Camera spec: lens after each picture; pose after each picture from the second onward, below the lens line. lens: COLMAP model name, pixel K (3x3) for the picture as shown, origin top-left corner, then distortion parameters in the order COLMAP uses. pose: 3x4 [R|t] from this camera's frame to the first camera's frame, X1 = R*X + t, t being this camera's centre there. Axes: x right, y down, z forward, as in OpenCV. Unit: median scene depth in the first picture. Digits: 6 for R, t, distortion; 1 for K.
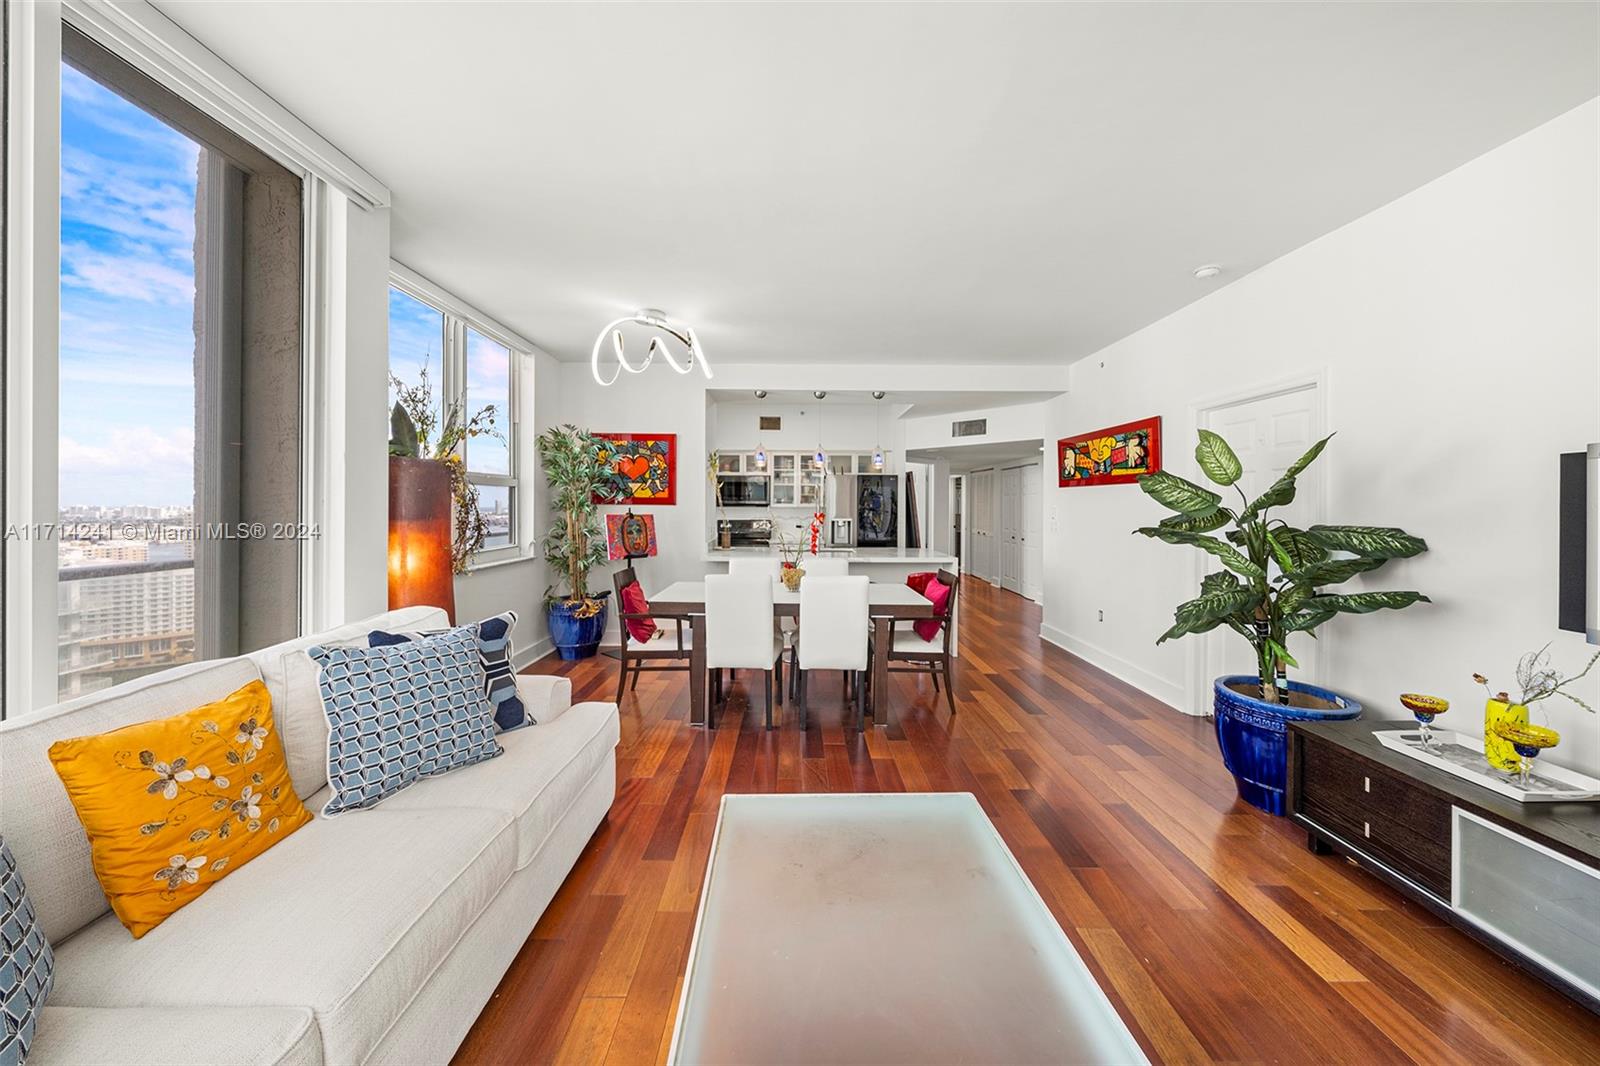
lens RADIAL K [[553.0, 0, 787.9], [0, 553.0, 497.0], [0, 0, 1]] dist [-0.002532, -0.000682]
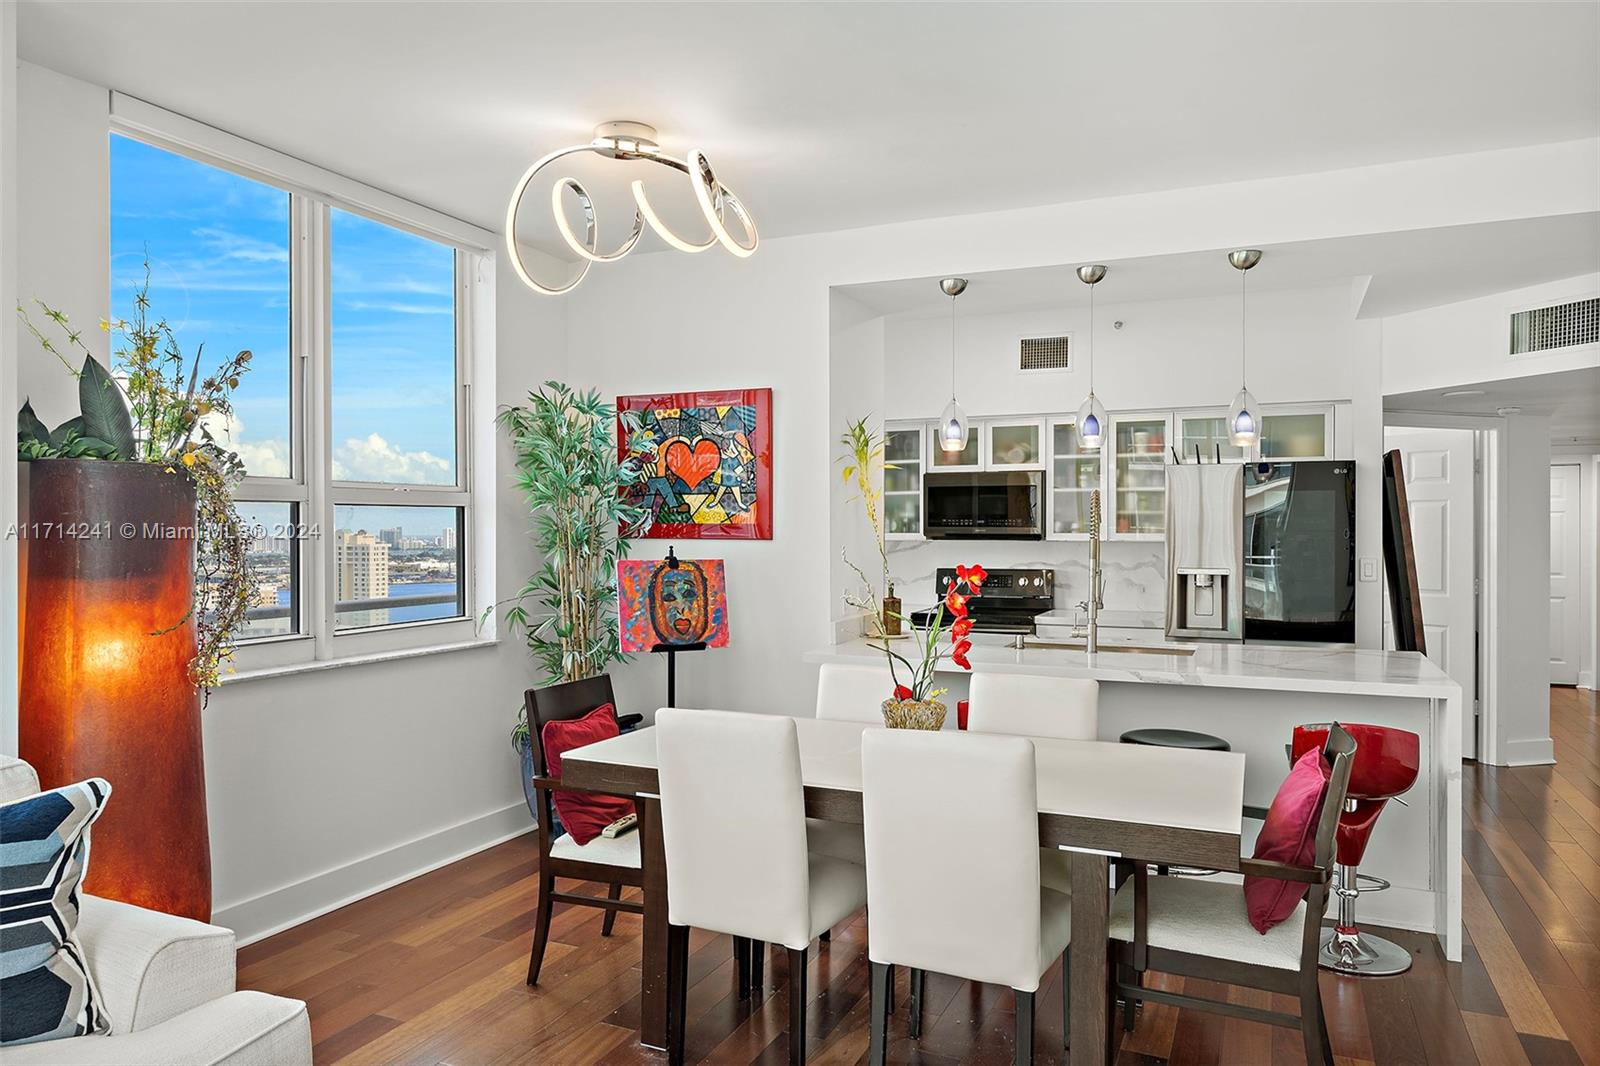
lens RADIAL K [[1070.3, 0, 782.9], [0, 1070.3, 524.4], [0, 0, 1]] dist [-0.001239, 0.000373]
pose [[0.913485, -0.007972, -0.406795, 0.177800], [0.011658, 0.999910, 0.006584, -0.004508], [0.406706, -0.010757, 0.913496, 0.171812]]
